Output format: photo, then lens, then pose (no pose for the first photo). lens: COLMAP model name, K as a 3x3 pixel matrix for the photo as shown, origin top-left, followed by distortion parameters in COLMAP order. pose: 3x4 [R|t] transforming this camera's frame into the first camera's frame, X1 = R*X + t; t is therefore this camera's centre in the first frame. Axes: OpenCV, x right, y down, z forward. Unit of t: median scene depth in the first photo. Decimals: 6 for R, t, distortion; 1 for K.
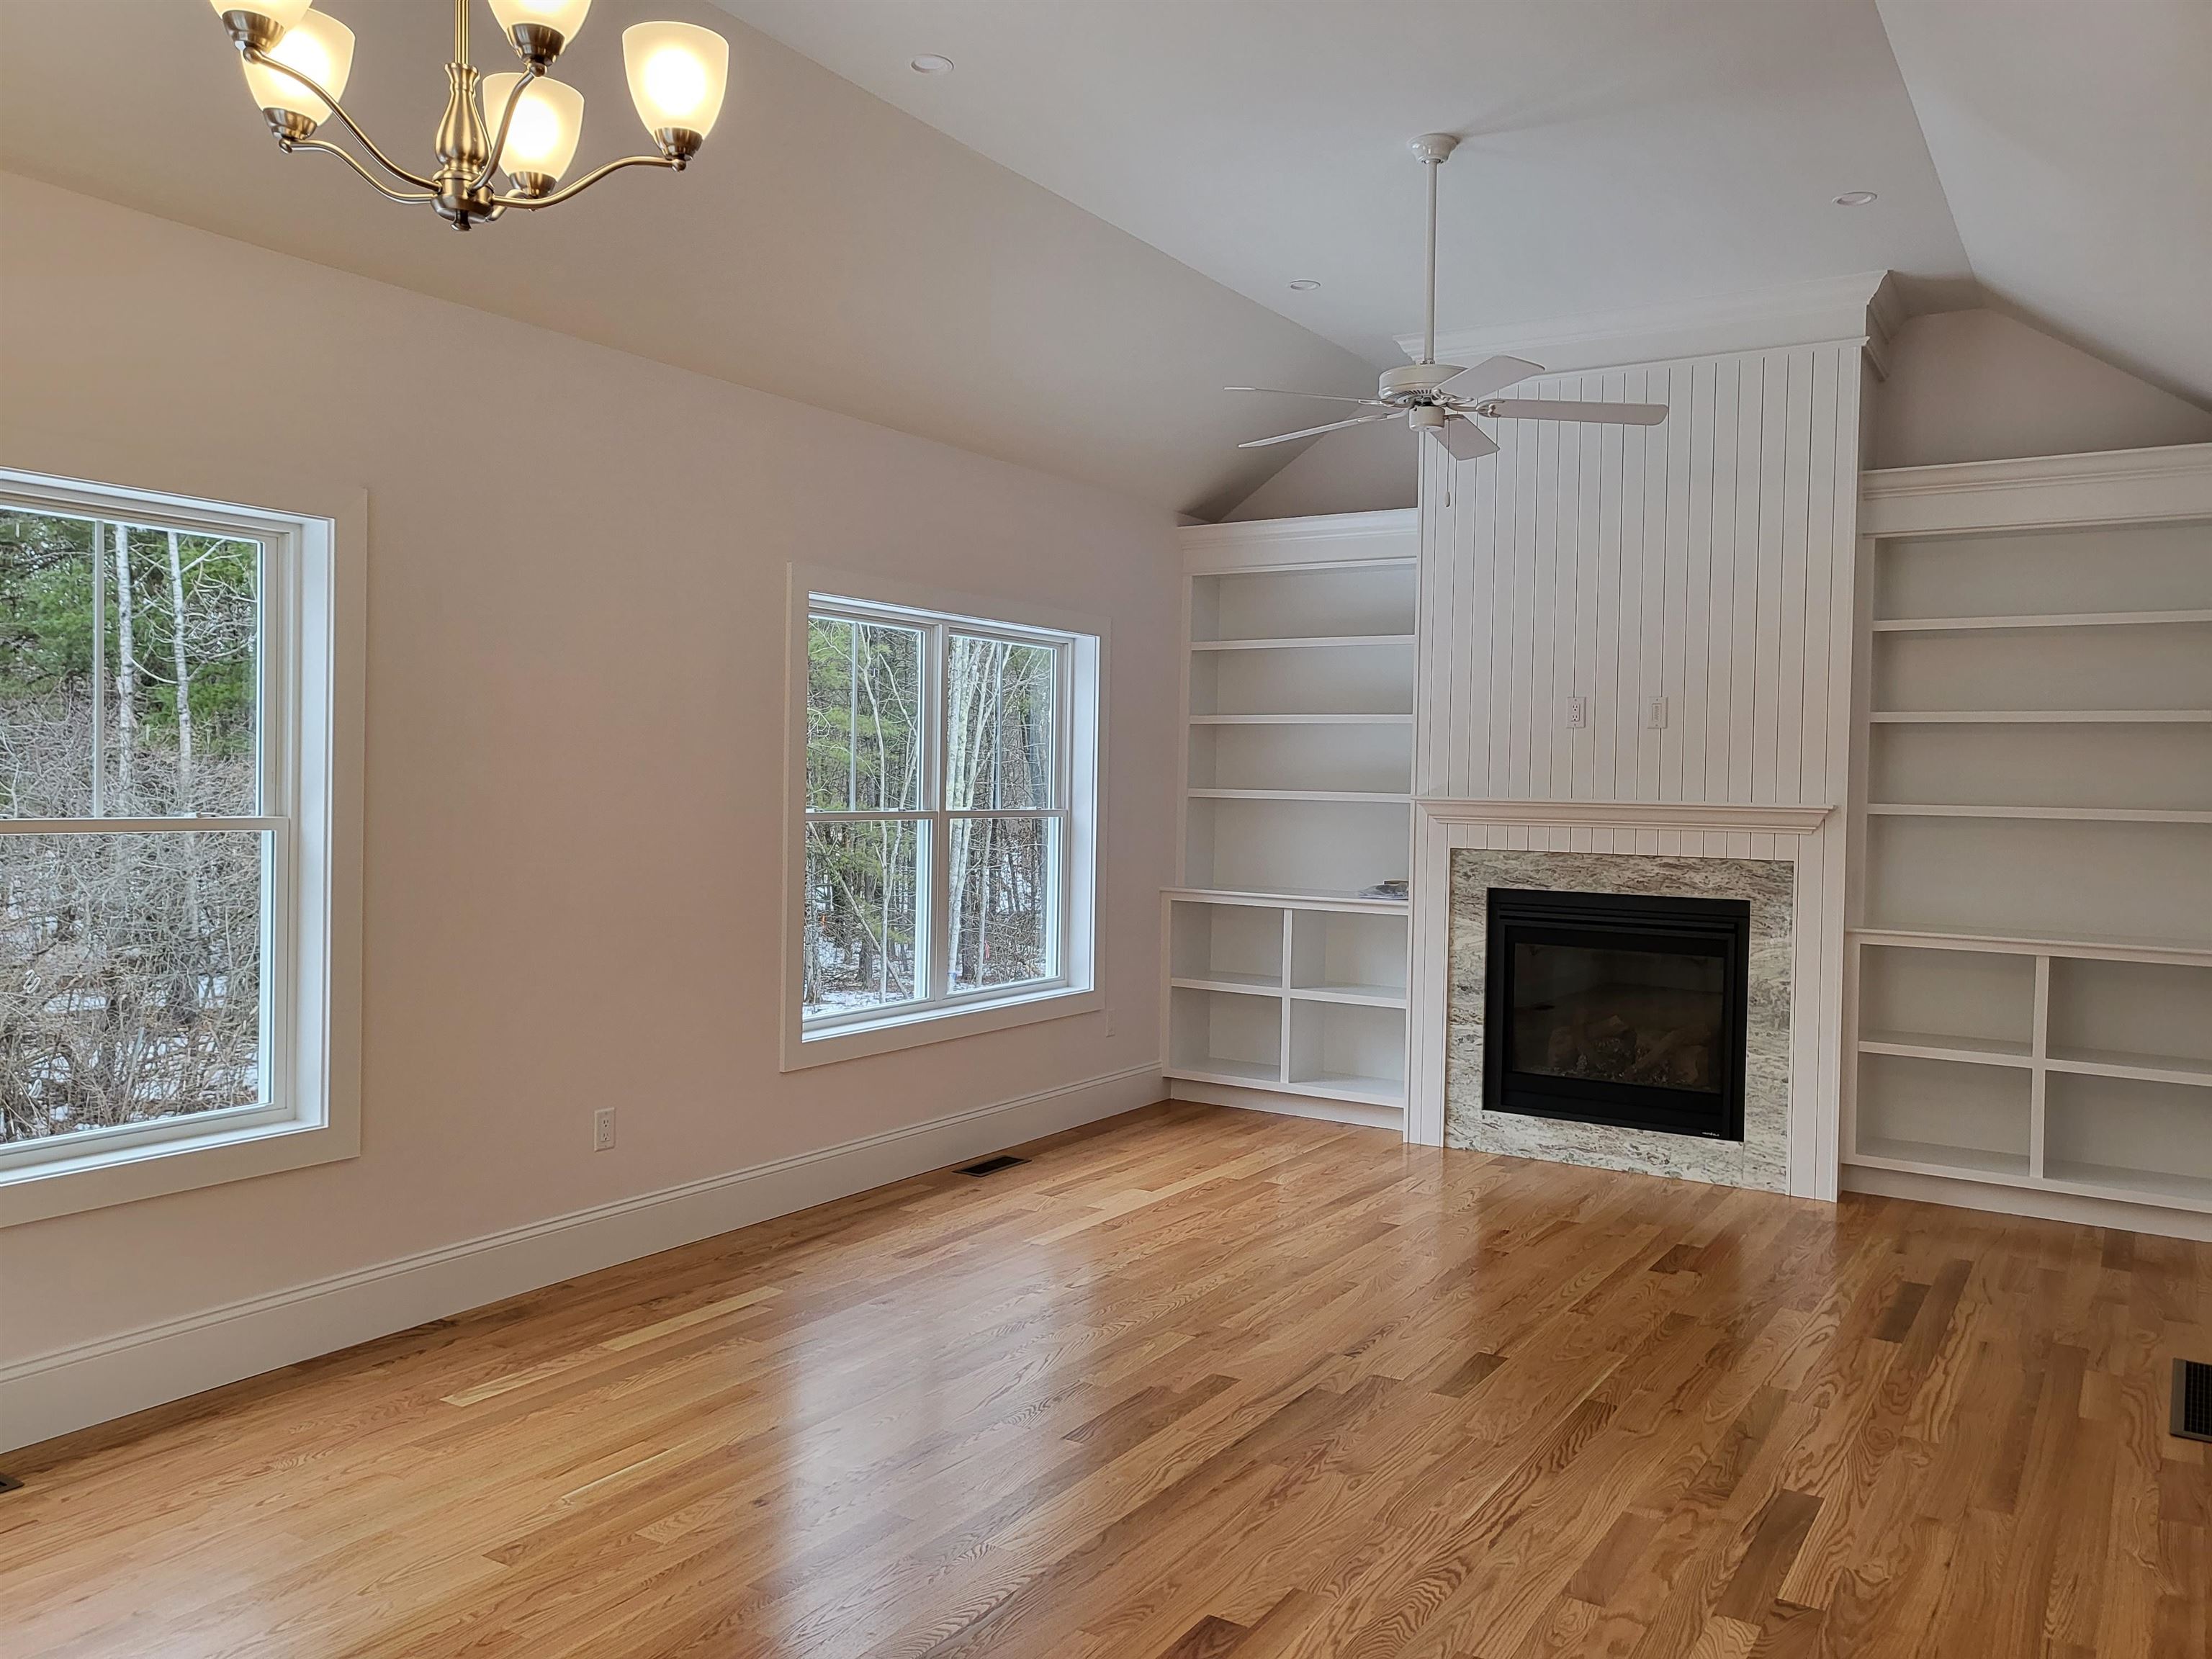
lens RADIAL K [[1695.6, 0, 1083.0], [0, 1695.6, 809.2], [0, 0, 1]] dist [-0.002105, 0.049932]
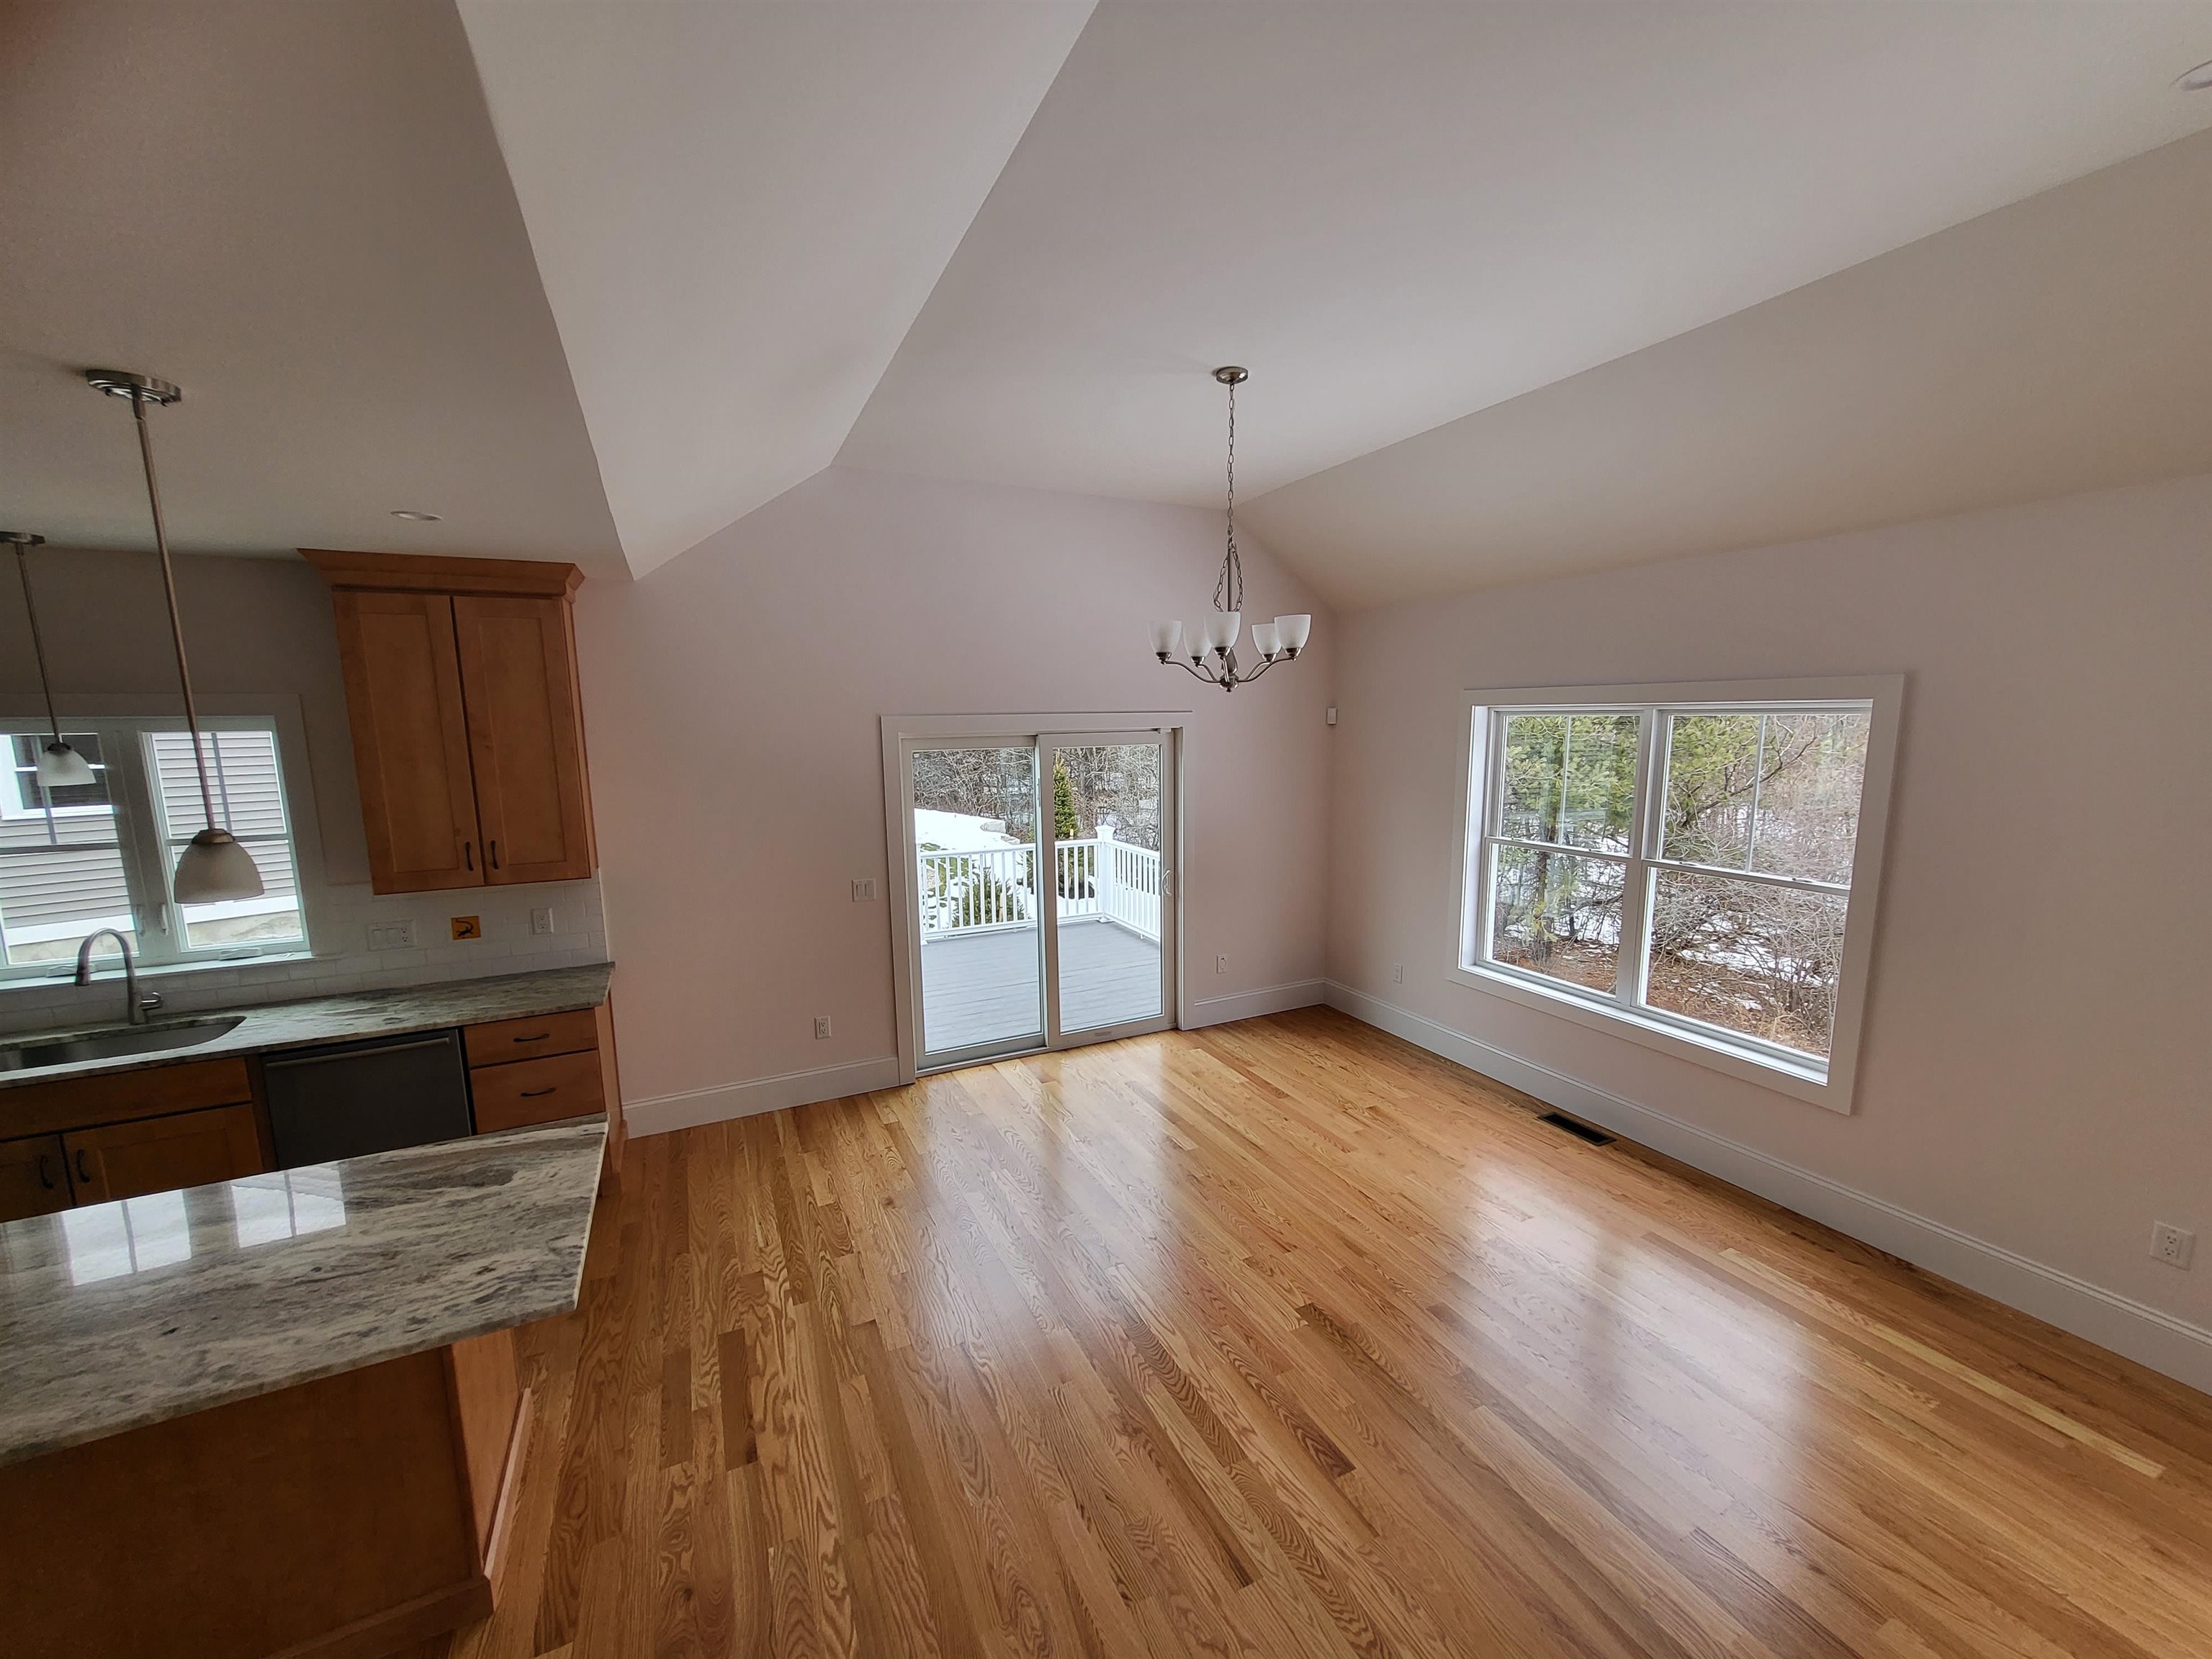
lens RADIAL K [[867.8, 0, 1111.6], [0, 867.8, 844.2], [0, 0, 1]] dist [0.003566, 0.000071]
pose [[-0.518064, 0.112771, -0.847875, 0.396584], [-0.014803, 0.989940, 0.140711, -0.099311], [0.855214, 0.085449, -0.511183, 0.577744]]
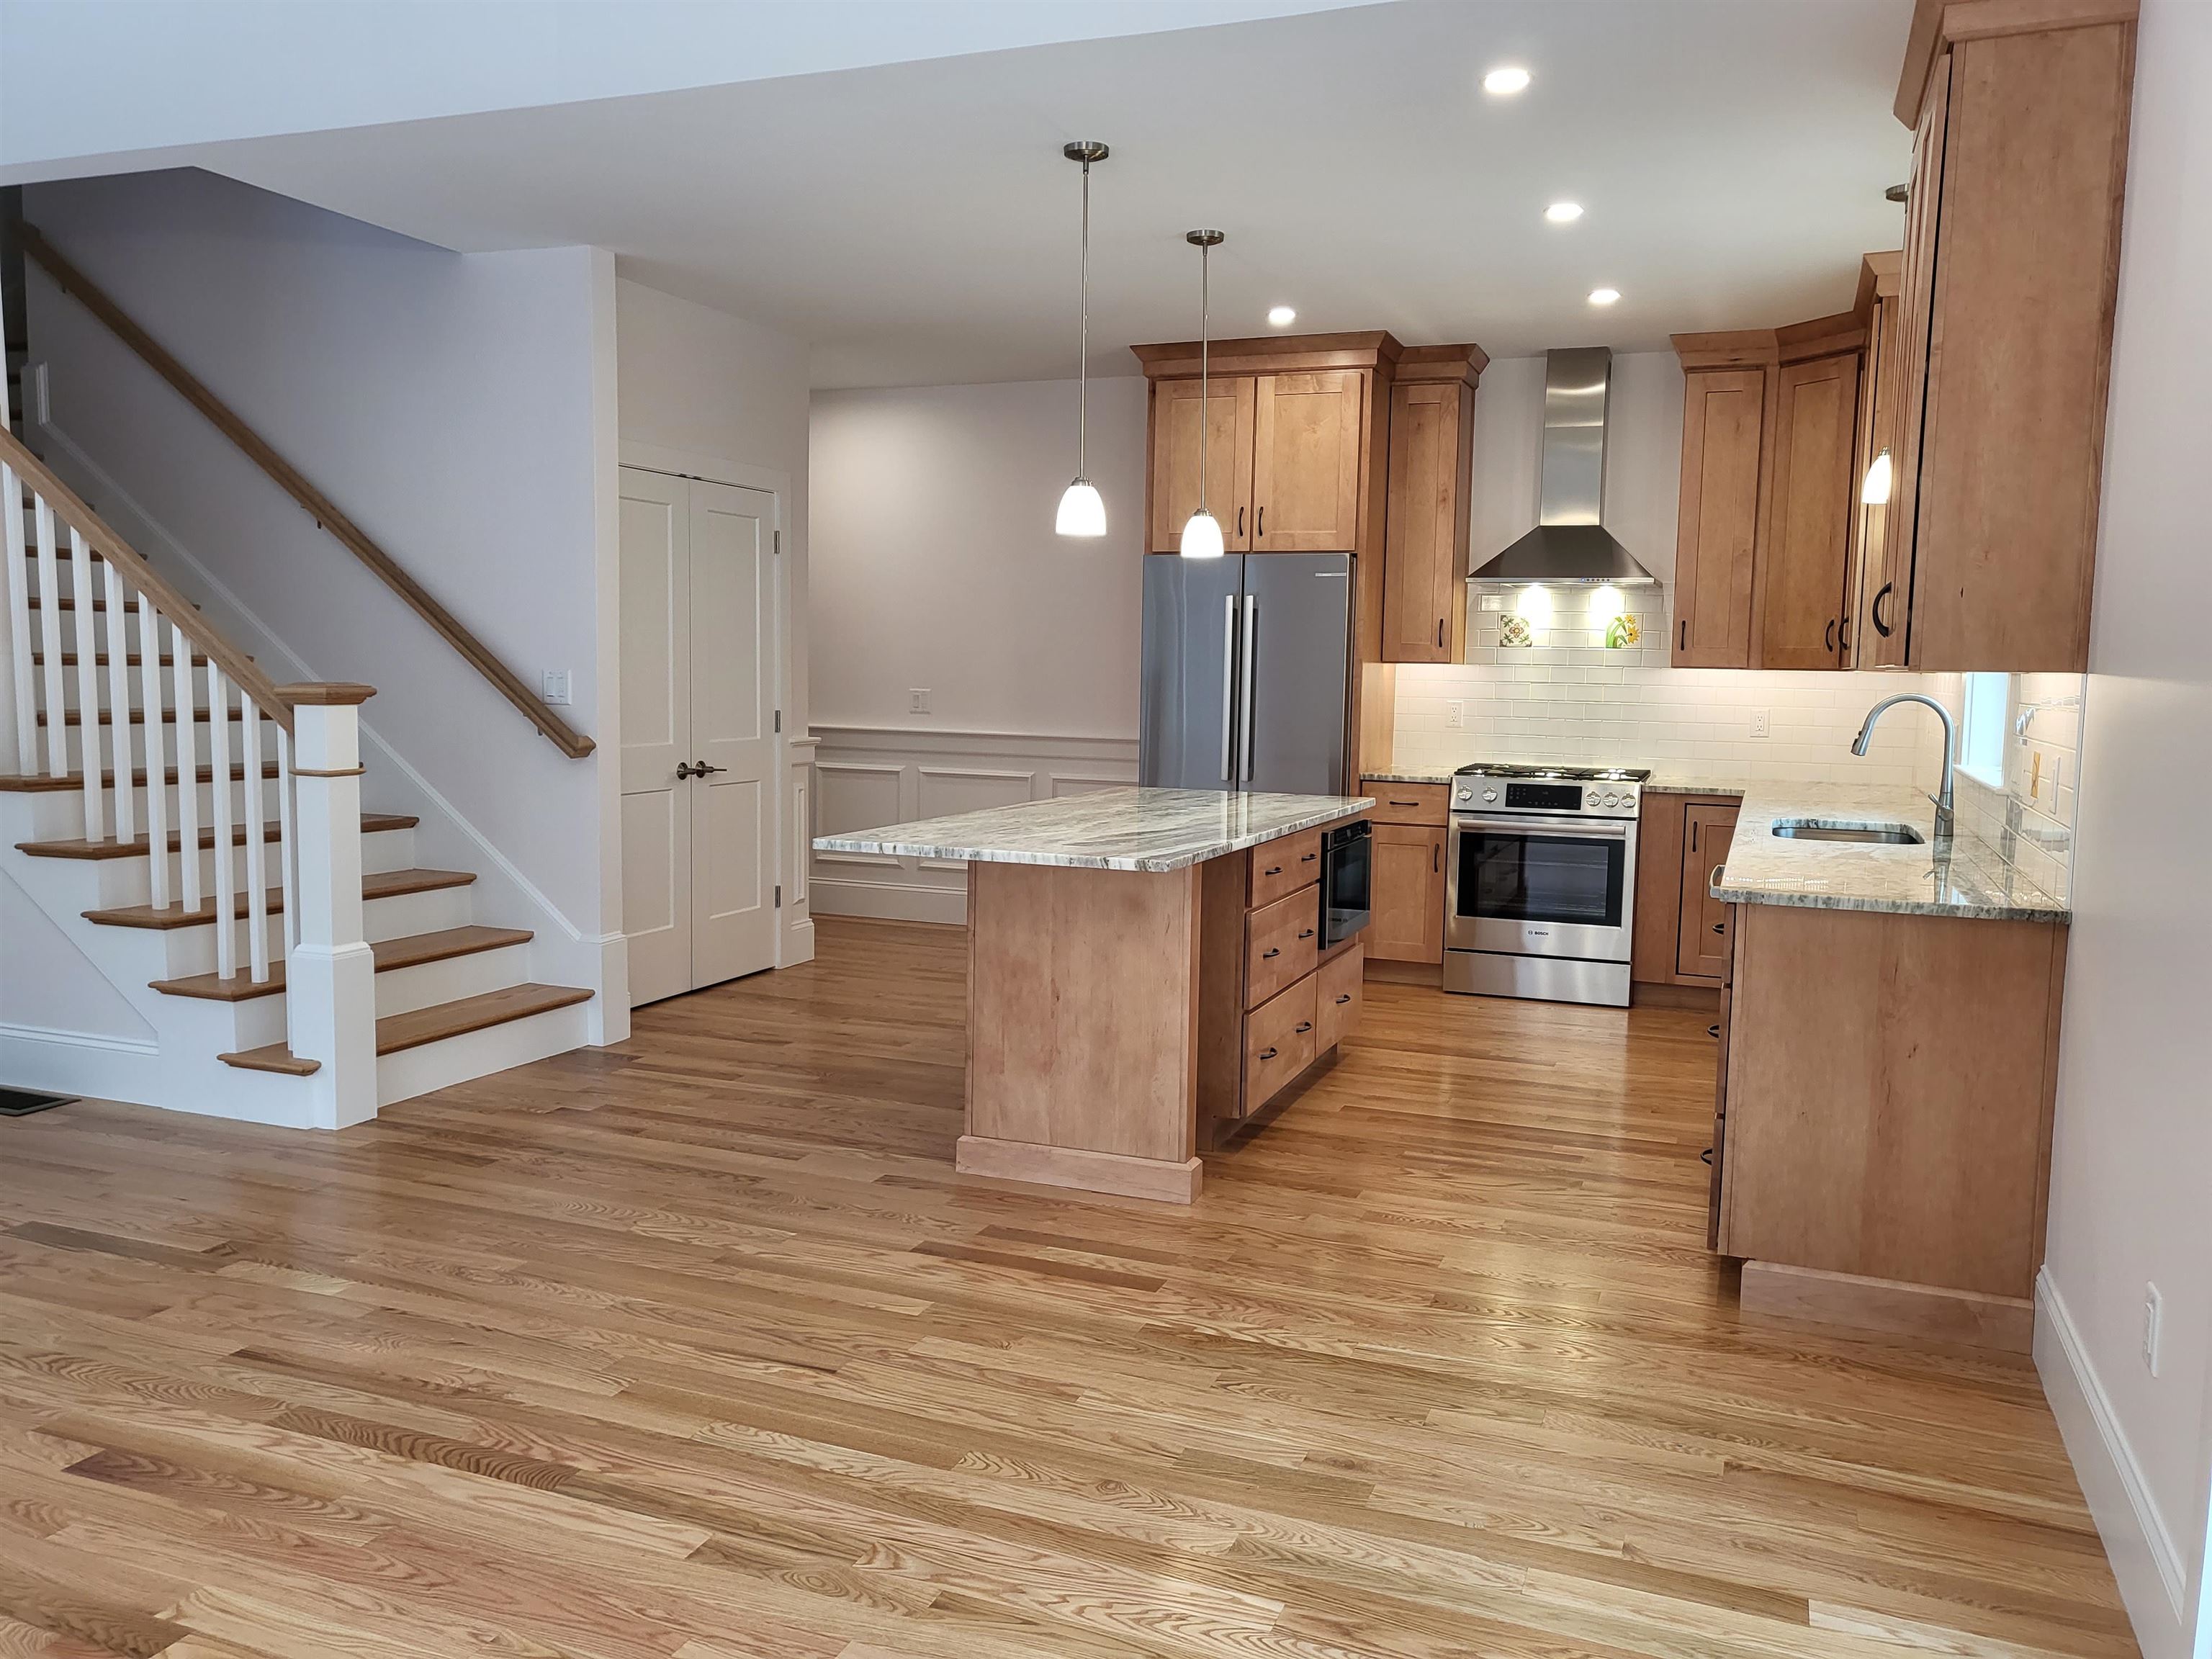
lens RADIAL K [[1695.6, 0, 1099.7], [0, 1695.6, 829.0], [0, 0, 1]] dist [-0.002105, 0.049932]
pose [[-0.187721, -0.119757, 0.974894, -0.447159], [-0.005129, 0.992645, 0.120950, 0.005140], [-0.982209, 0.017705, -0.186954, 0.302805]]
